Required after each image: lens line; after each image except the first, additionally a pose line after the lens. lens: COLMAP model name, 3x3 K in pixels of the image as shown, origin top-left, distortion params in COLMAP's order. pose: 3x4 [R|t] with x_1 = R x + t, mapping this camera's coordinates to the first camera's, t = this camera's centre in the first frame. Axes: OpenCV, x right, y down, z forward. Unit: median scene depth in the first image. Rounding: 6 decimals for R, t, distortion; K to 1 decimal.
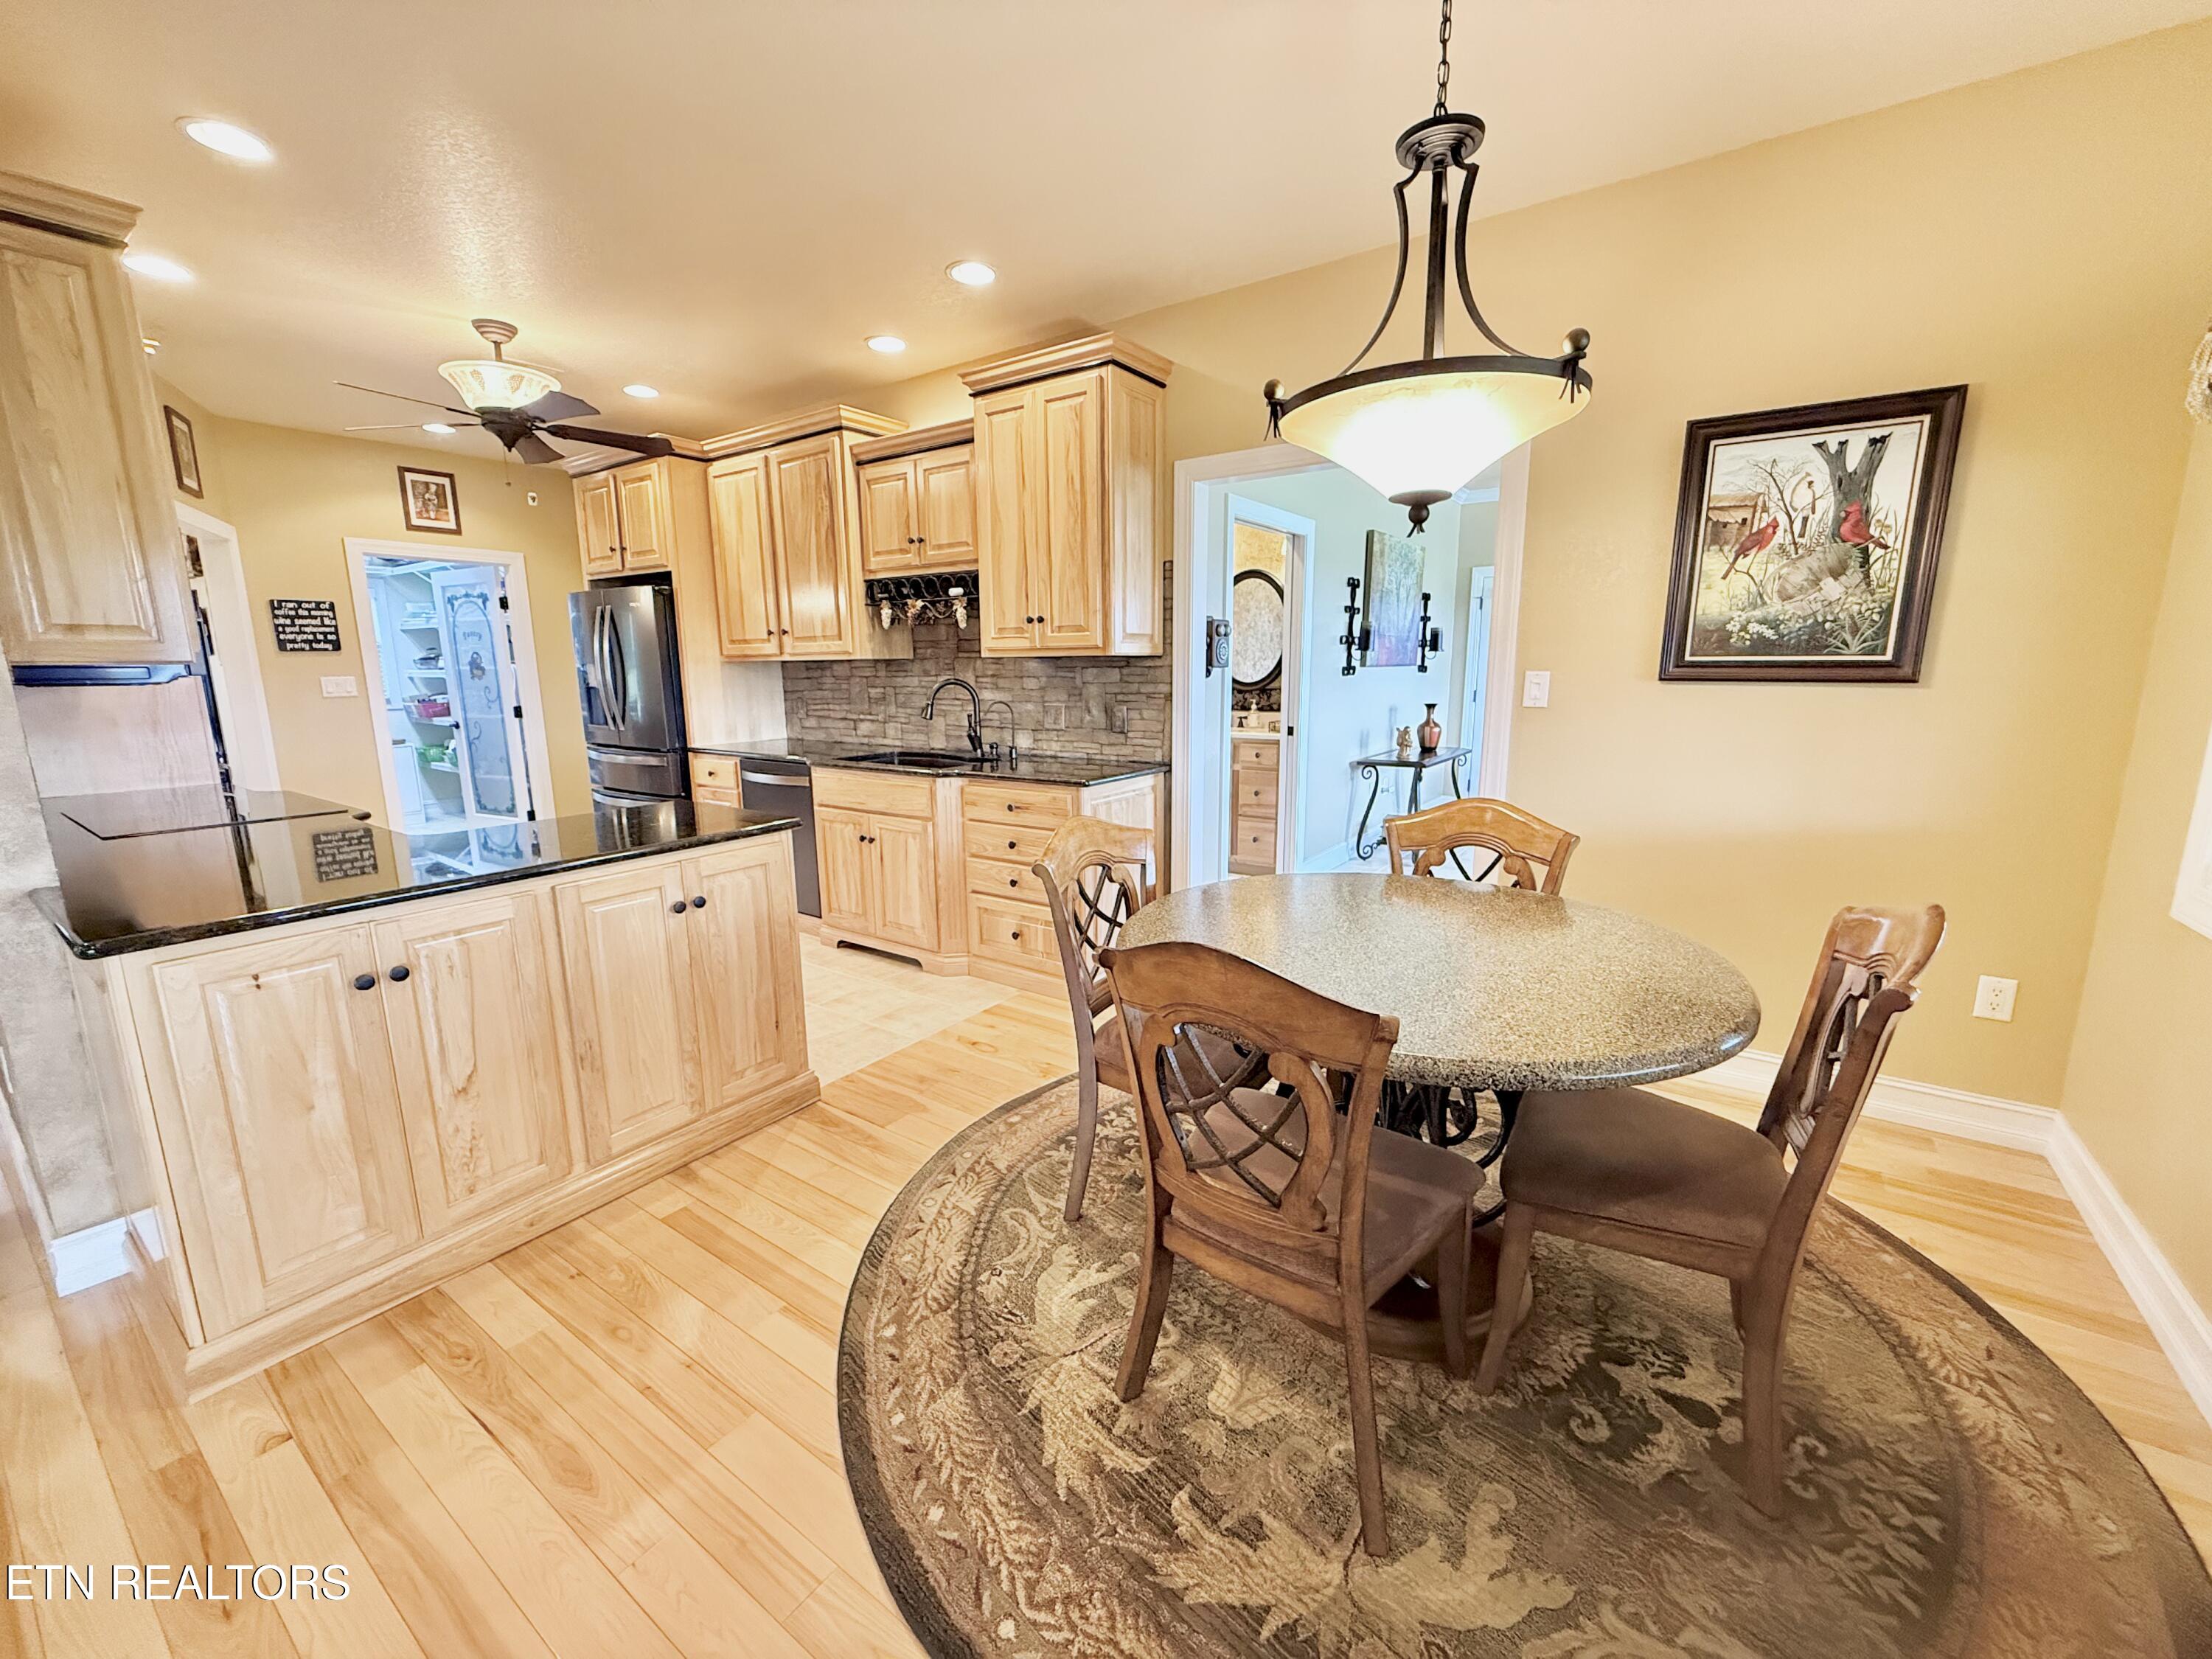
lens RADIAL K [[883.3, 0, 1103.4], [0, 883.3, 829.9], [0, 0, 1]] dist [-0.001246, 0.000173]
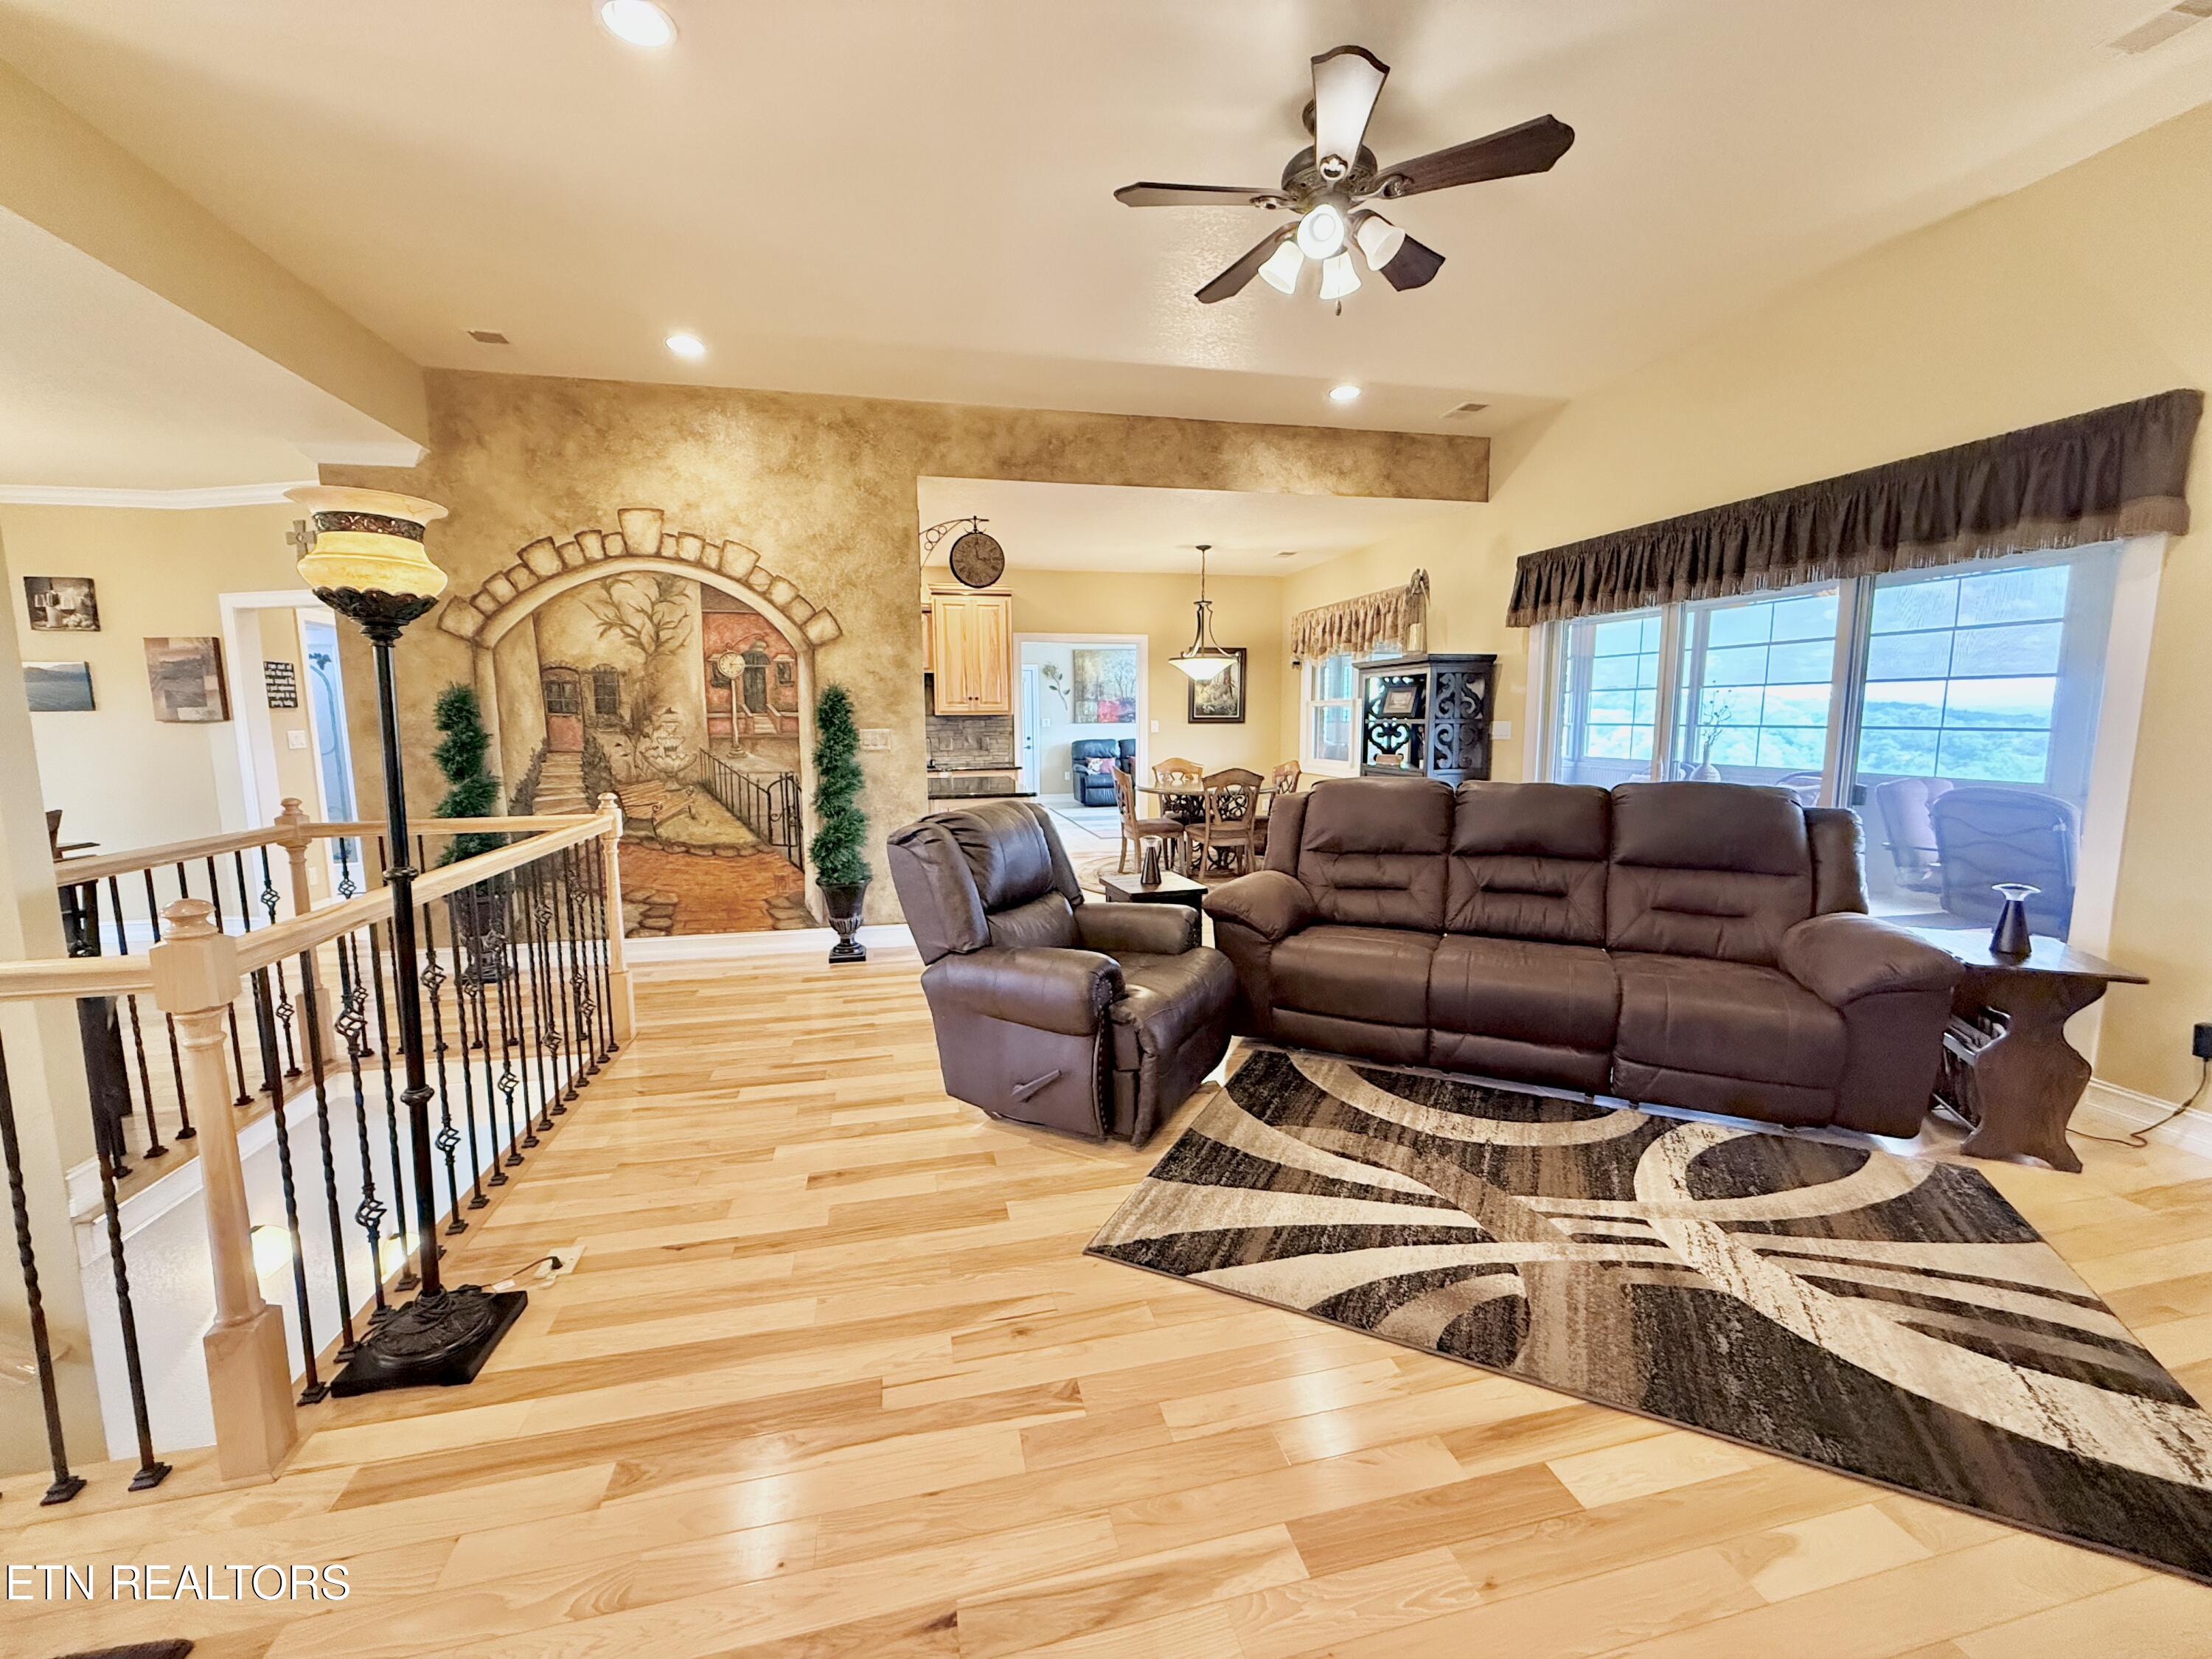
lens RADIAL K [[883.3, 0, 1097.8], [0, 883.3, 832.1], [0, 0, 1]] dist [-0.001246, 0.000173]
pose [[0.669312, -0.095346, 0.736838, -1.354000], [0.138057, 0.990420, 0.002754, 0.114298], [-0.730042, 0.099882, 0.676063, -0.605545]]
